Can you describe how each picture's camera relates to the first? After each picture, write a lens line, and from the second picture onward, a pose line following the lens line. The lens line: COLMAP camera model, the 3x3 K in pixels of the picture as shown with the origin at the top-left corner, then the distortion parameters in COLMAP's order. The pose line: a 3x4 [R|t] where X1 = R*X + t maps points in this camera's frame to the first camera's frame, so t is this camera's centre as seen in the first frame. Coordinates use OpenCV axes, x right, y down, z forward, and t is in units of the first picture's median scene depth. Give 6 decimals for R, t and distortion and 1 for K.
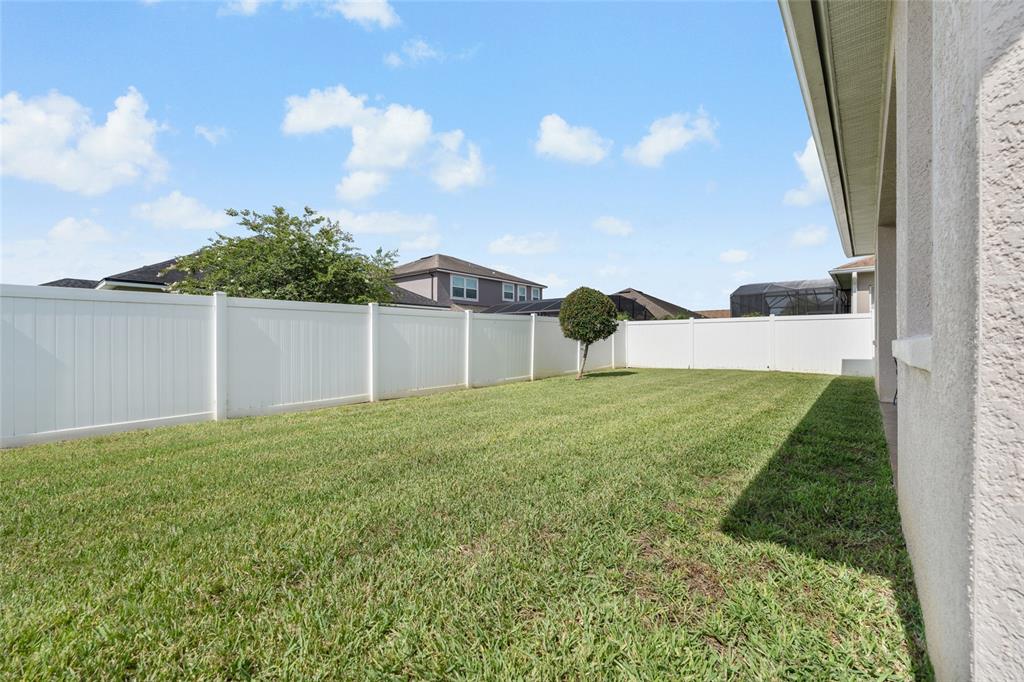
lens RADIAL K [[415.4, 0, 511.7], [0, 415.4, 339.0], [0, 0, 1]] dist [0.003477, -0.000993]
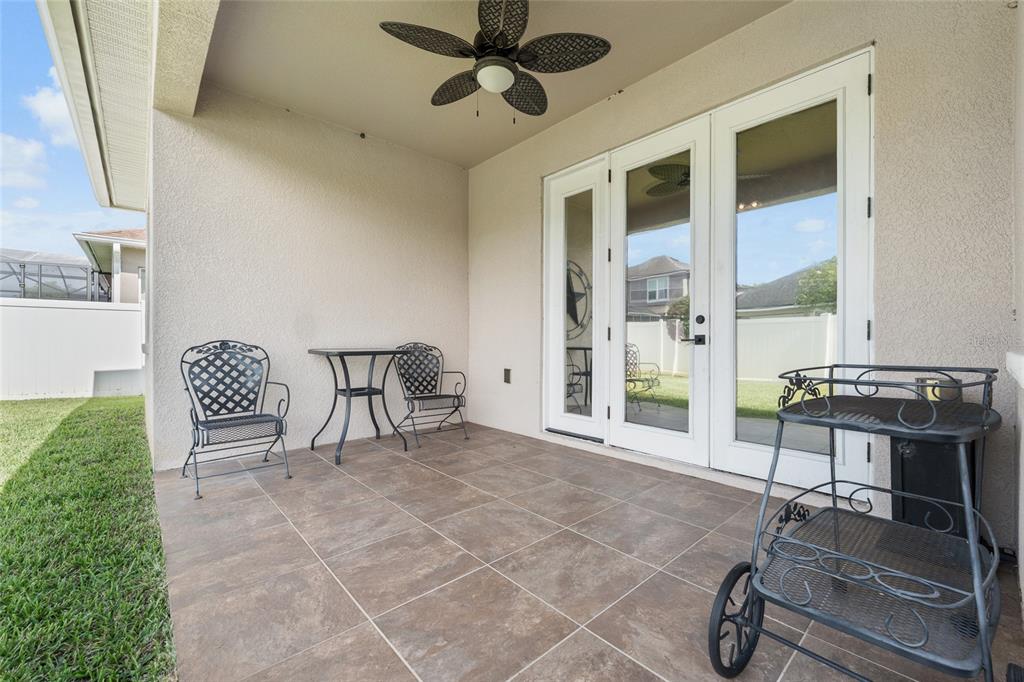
lens RADIAL K [[415.4, 0, 512.6], [0, 415.4, 345.7], [0, 0, 1]] dist [0.003477, -0.000993]
pose [[0.131106, -0.001237, 0.991368, 0.233832], [-0.008763, 0.999959, 0.002407, -0.000082], [-0.991330, -0.009003, 0.131090, 0.267407]]
